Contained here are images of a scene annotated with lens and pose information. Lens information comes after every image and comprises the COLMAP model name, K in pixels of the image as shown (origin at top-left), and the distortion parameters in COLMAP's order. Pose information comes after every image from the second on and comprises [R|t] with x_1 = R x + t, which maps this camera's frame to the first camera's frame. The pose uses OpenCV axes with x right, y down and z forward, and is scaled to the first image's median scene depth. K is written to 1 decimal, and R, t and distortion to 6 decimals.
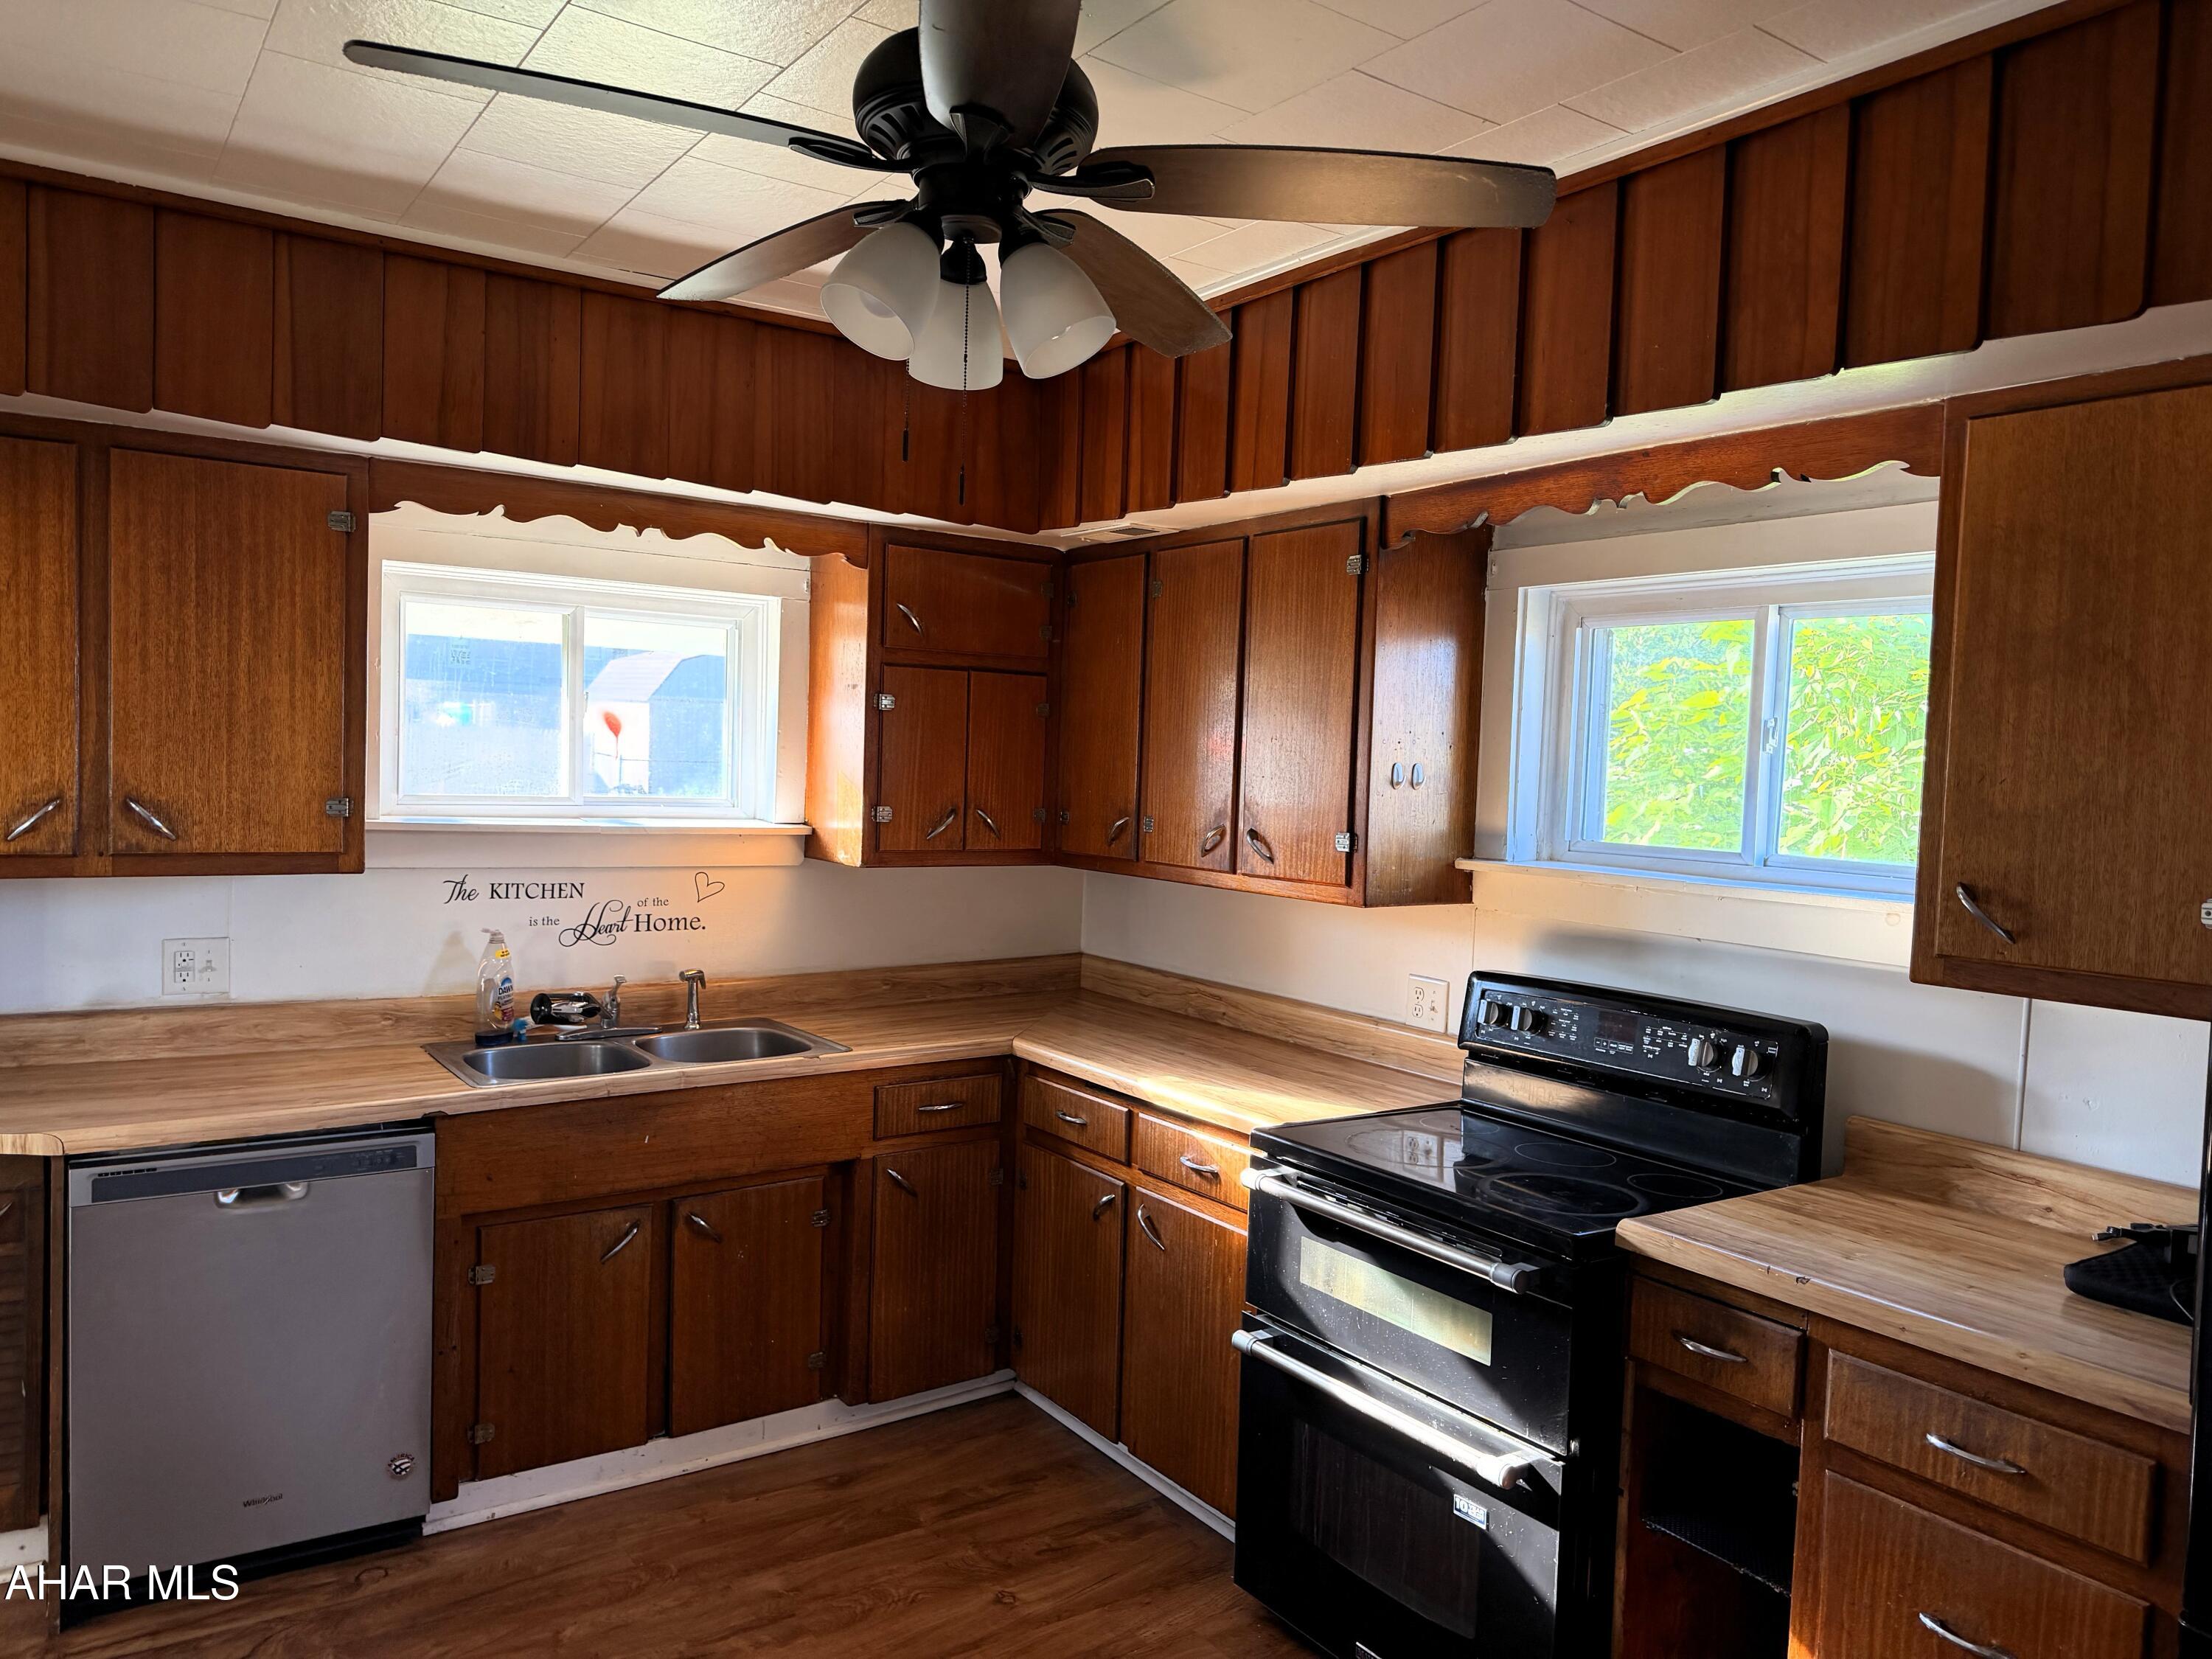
lens RADIAL K [[1544.1, 0, 1114.0], [0, 1544.1, 831.3], [0, 0, 1]] dist [0.017583, -0.010025]
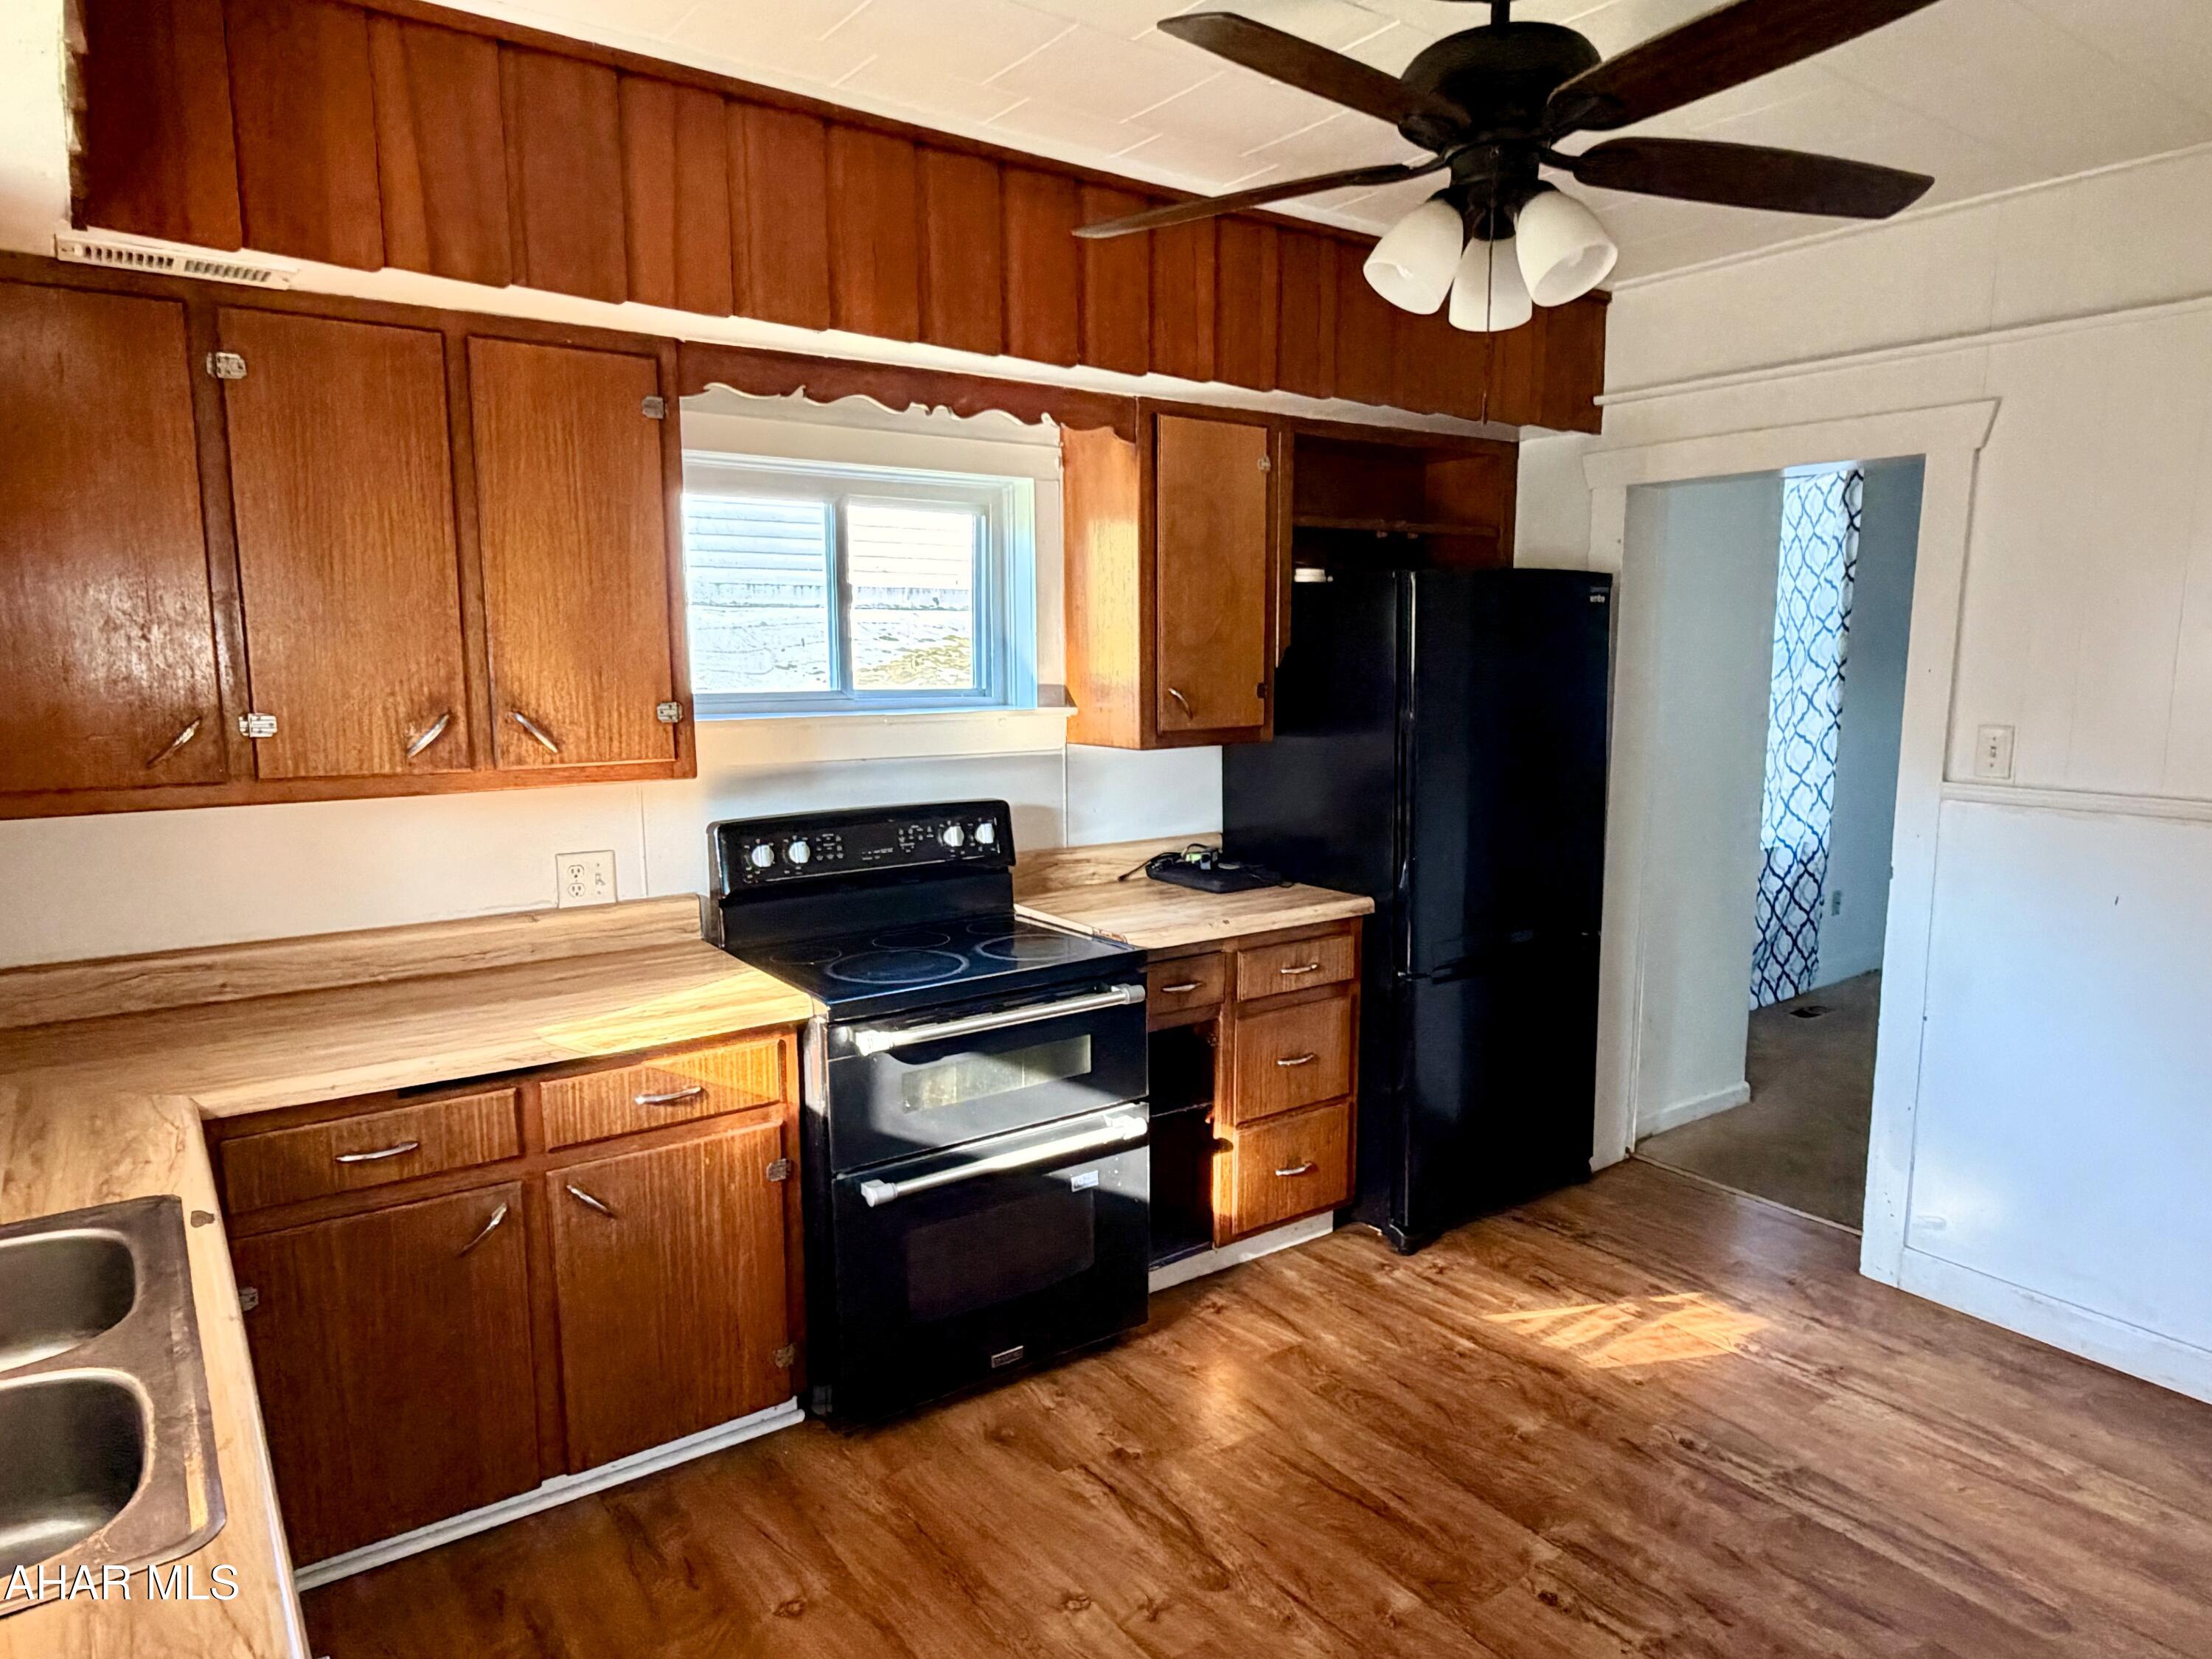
lens RADIAL K [[1405.4, 0, 1115.5], [0, 1405.4, 845.0], [0, 0, 1]] dist [-0.031200, -0.002043]
pose [[-0.026393, -0.186259, 0.982146, -0.710185], [0.041112, 0.981455, 0.187233, -0.062796], [-0.998806, 0.045319, -0.018246, 0.751511]]
